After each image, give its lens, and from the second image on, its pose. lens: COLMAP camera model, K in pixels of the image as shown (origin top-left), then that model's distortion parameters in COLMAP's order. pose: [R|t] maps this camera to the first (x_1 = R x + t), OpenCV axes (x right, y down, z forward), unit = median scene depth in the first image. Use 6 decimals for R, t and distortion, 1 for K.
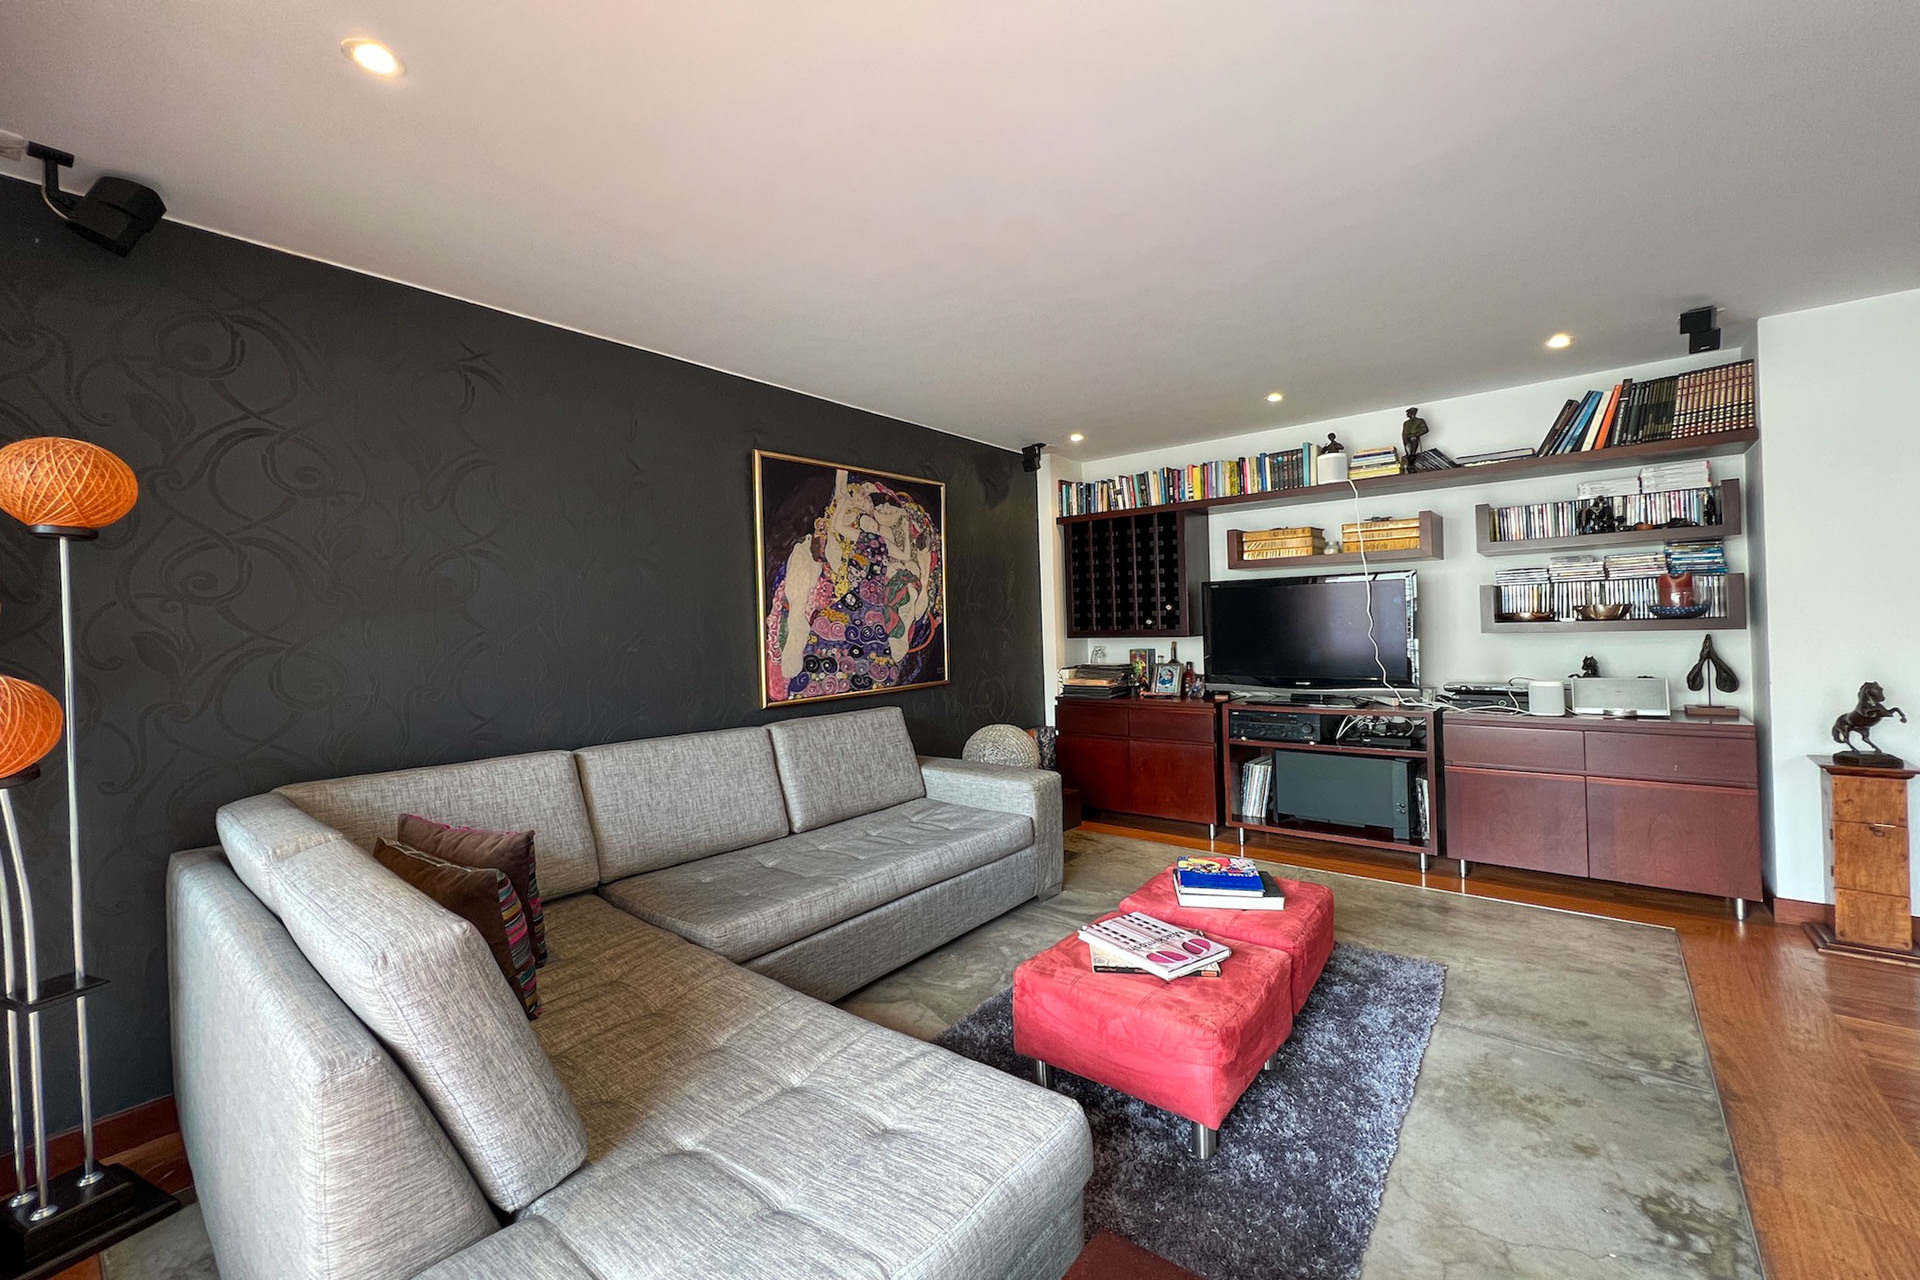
lens RADIAL K [[776.7, 0, 961.7], [0, 776.7, 620.6], [0, 0, 1]] dist [-0.003768, 0.000595]
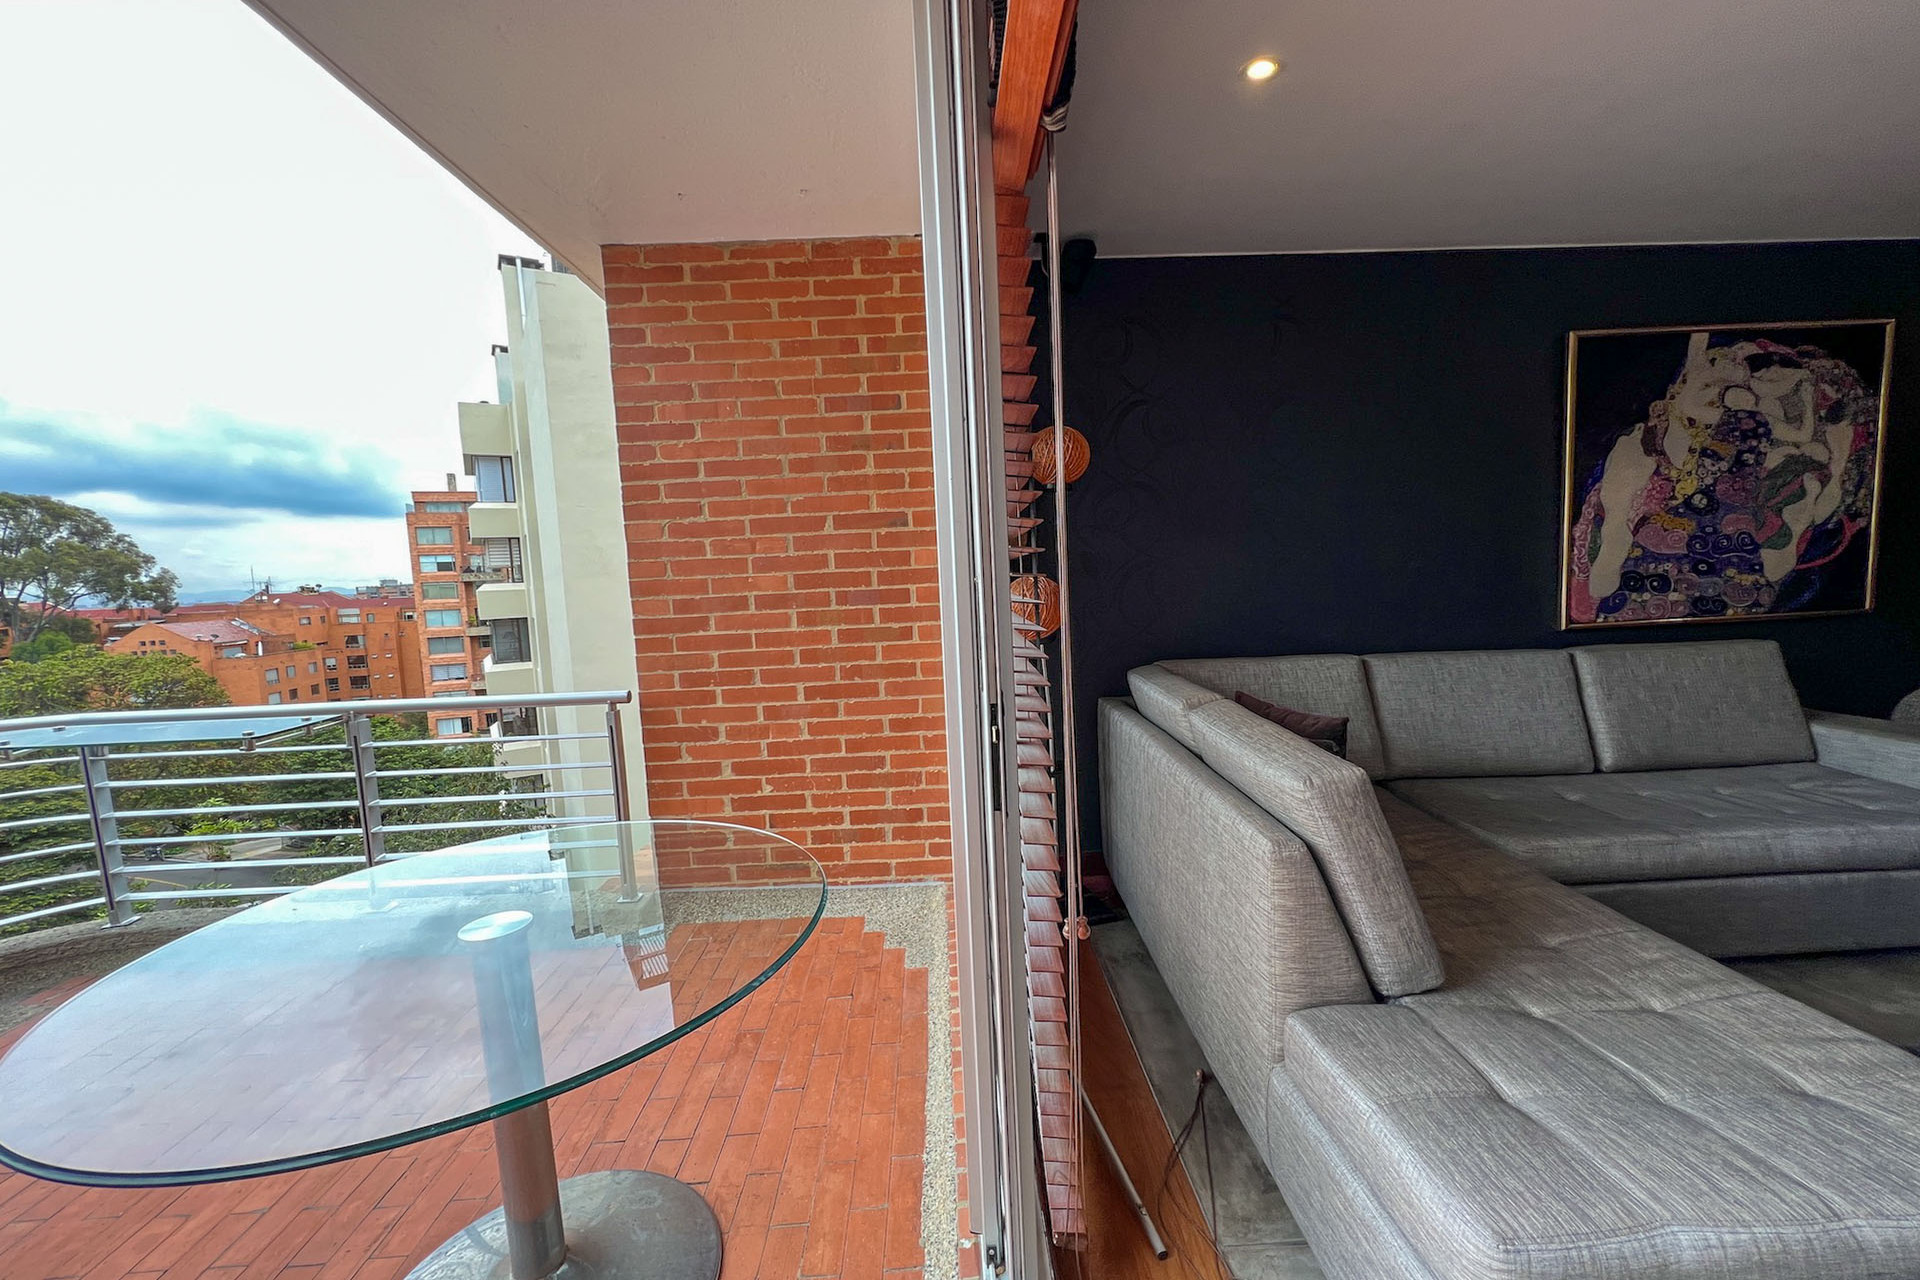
lens RADIAL K [[773.9, 0, 962.3], [0, 773.9, 643.5], [0, 0, 1]] dist [-0.002807, 0.000435]
pose [[0.657853, 0.072547, -0.749644, -0.039291], [0.025695, 0.992609, 0.118609, 0.004754], [0.752708, -0.097289, 0.651127, -0.093881]]
